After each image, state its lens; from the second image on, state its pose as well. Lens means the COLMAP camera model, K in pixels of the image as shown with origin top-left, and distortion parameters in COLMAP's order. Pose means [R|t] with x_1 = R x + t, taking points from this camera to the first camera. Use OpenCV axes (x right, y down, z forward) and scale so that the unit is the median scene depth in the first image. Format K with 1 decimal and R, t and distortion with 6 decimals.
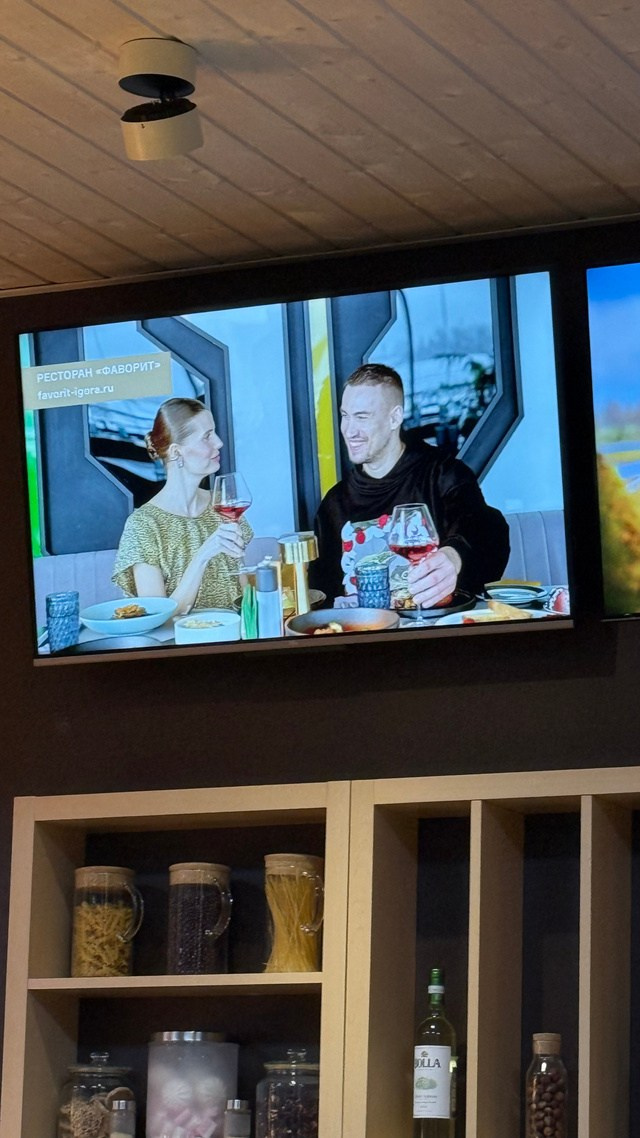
lens RADIAL K [[3452.2, 0, 346.0], [0, 3452.2, 615.3], [0, 0, 1]] dist [0.112009, 1.045680]
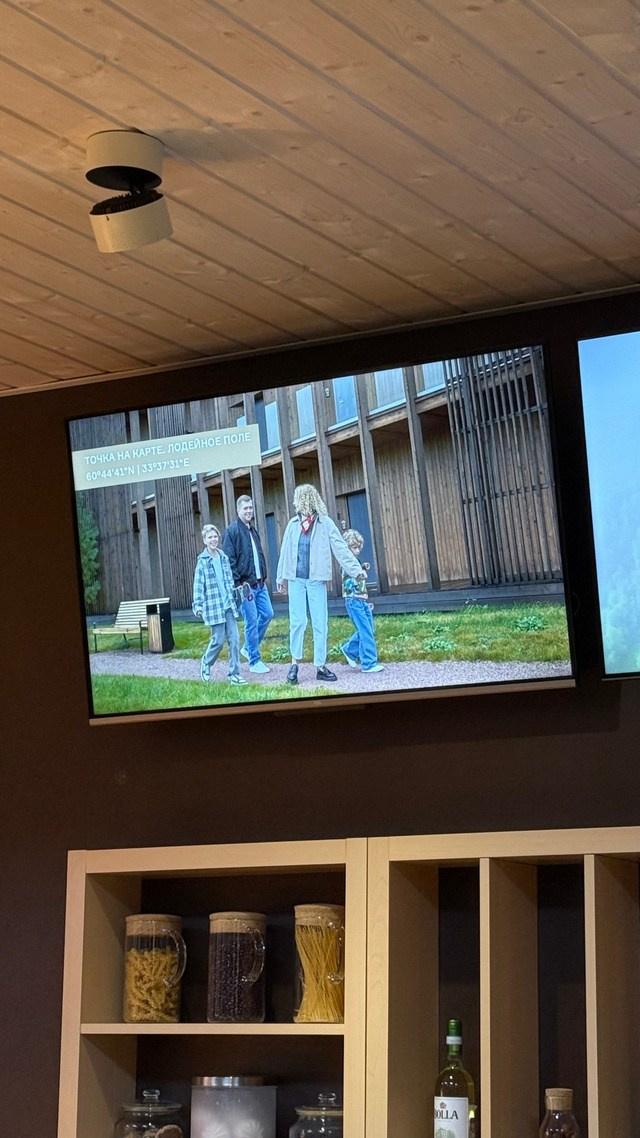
lens RADIAL K [[2385.9, 0, 320.0], [0, 2385.9, 569.0], [0, 0, 1]] dist [0.155544, 0.252667]
pose [[0.995042, -0.030406, -0.094693, 0.057791], [0.029788, 0.999525, -0.007941, -0.027991], [0.094890, 0.005081, 0.995475, 0.274344]]
